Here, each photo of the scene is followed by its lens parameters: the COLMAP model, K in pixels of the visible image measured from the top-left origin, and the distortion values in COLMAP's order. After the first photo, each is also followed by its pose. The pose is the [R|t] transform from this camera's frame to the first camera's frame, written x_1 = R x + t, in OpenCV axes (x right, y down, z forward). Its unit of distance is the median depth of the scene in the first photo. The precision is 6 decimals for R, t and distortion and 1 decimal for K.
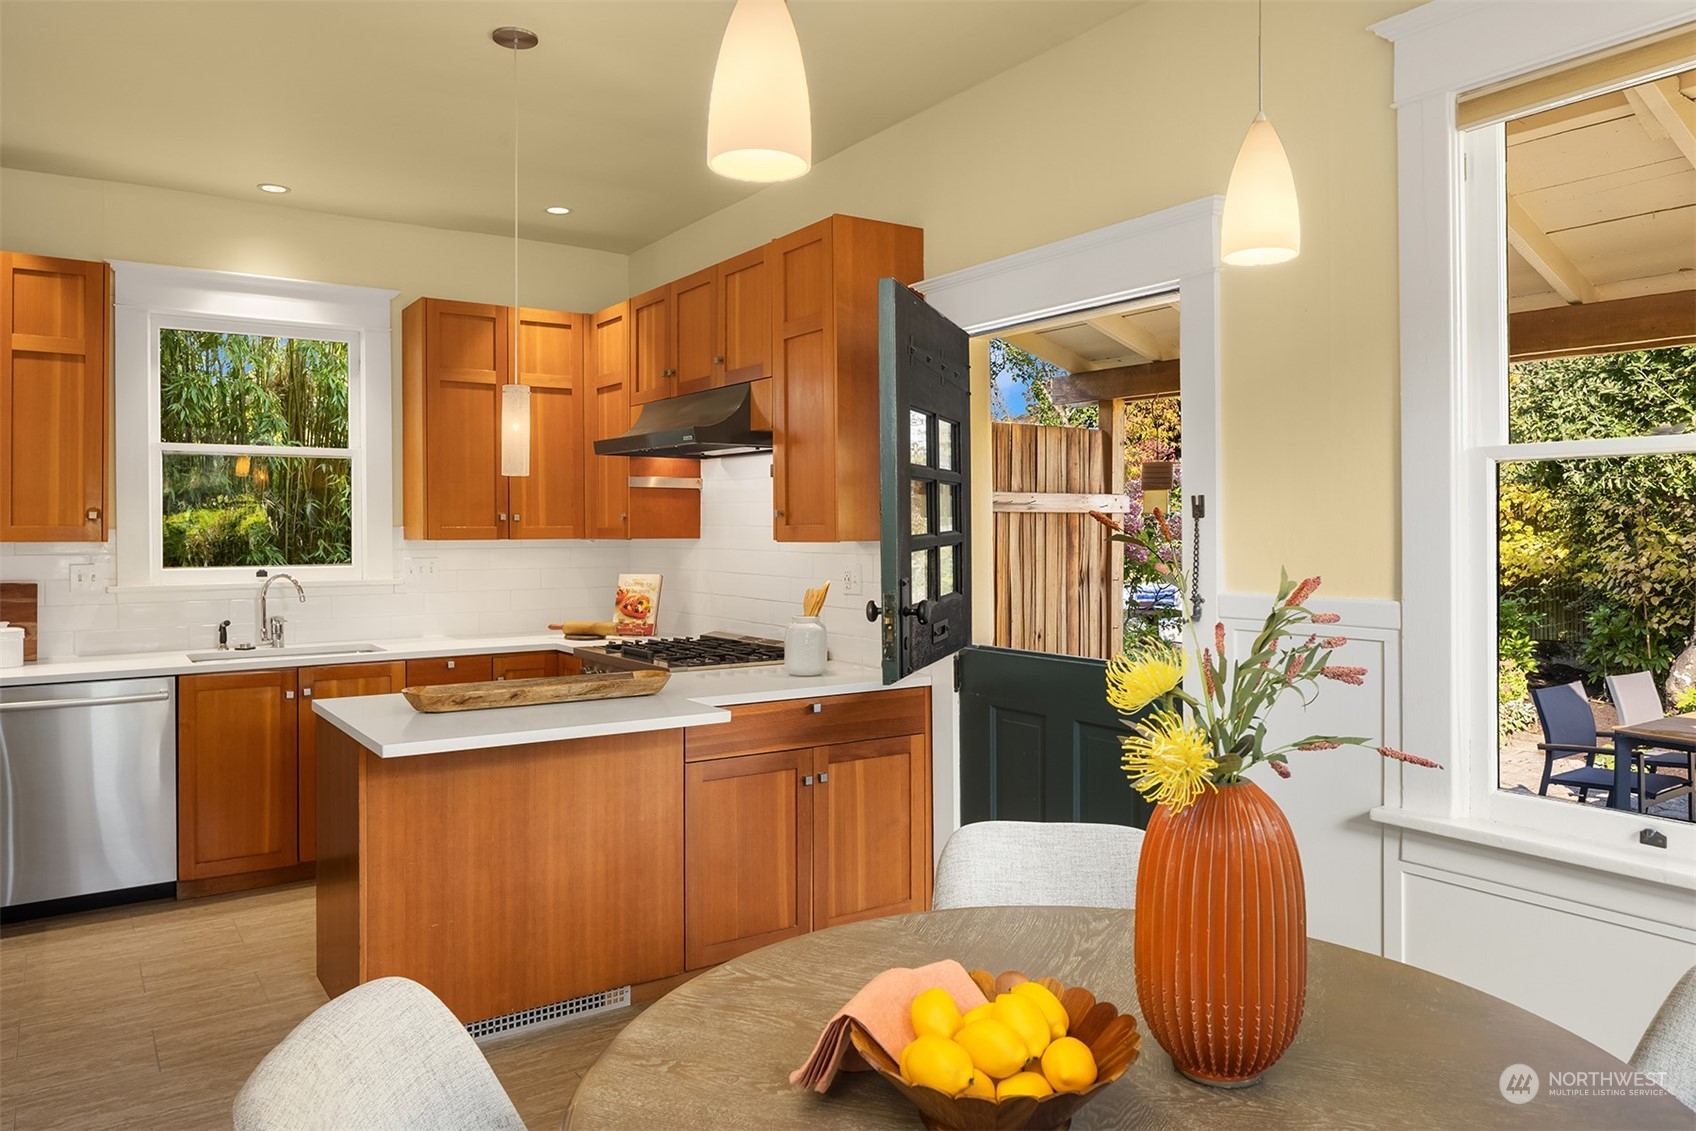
lens RADIAL K [[1153.4, 0, 856.6], [0, 1153.4, 532.3], [0, 0, 1]] dist [-0.004490, -0.000468]
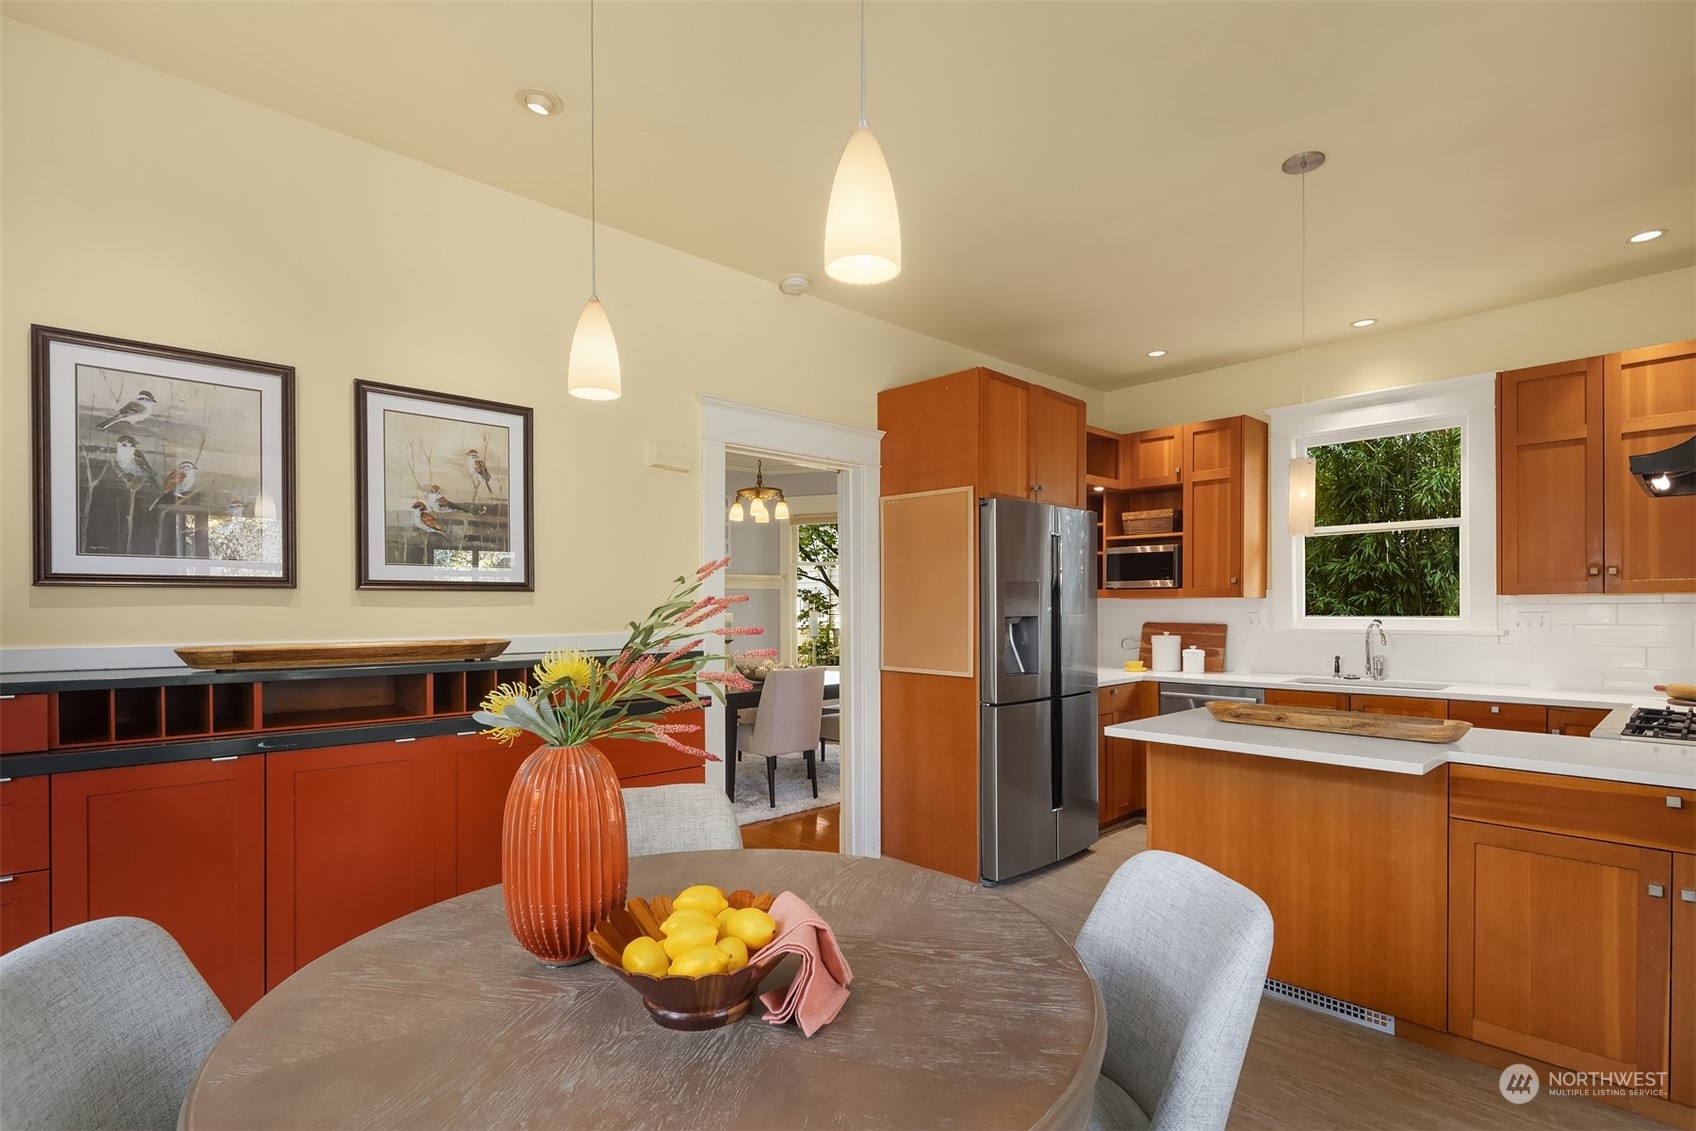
lens RADIAL K [[827.8, 0, 829.8], [0, 827.8, 611.9], [0, 0, 1]] dist [0.000398, -0.000770]
pose [[0.139259, 0.008553, -0.990219, 0.322001], [0.003745, 0.999951, 0.009164, 0.013551], [0.990249, -0.004984, 0.139220, 0.269986]]
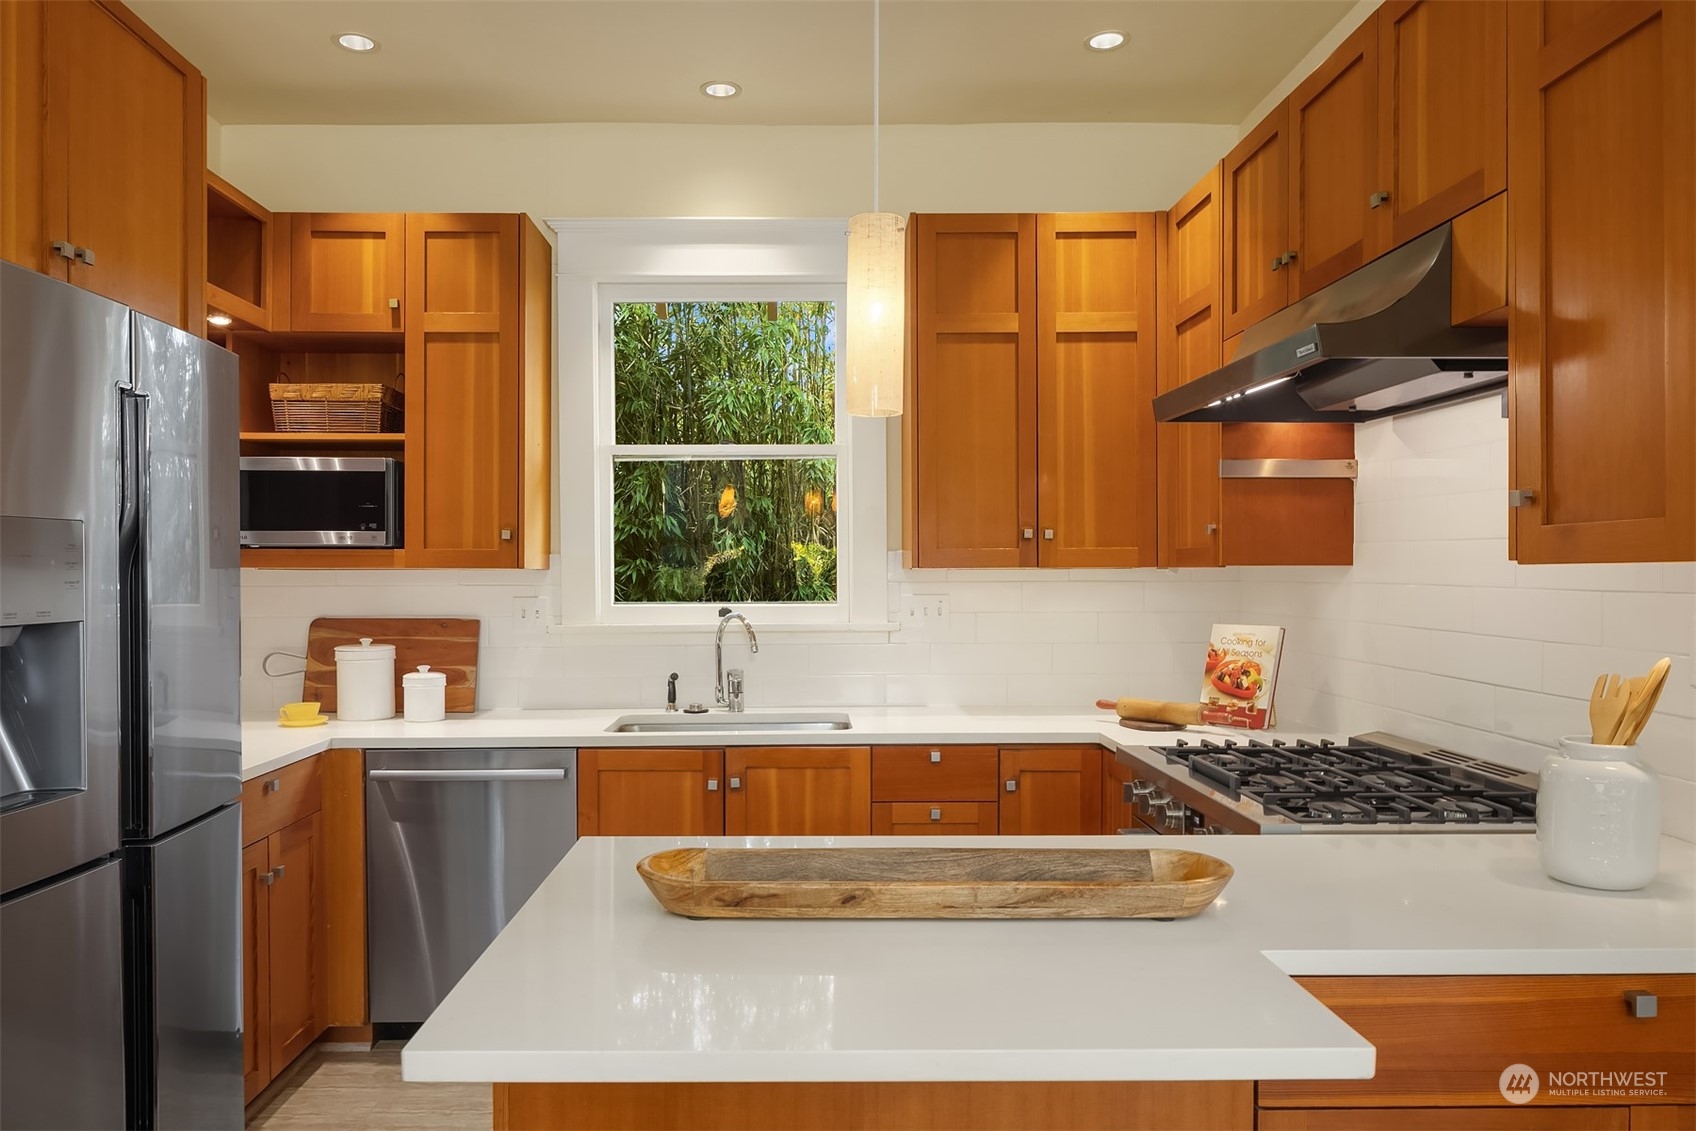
lens RADIAL K [[1169.4, 0, 815.9], [0, 1169.4, 582.9], [0, 0, 1]] dist [-0.004373, 0.001430]
pose [[0.828274, 0.004974, -0.560300, -0.034608], [-0.000124, 0.999962, 0.008694, 0.009828], [0.560323, -0.007131, 0.828244, 0.401815]]
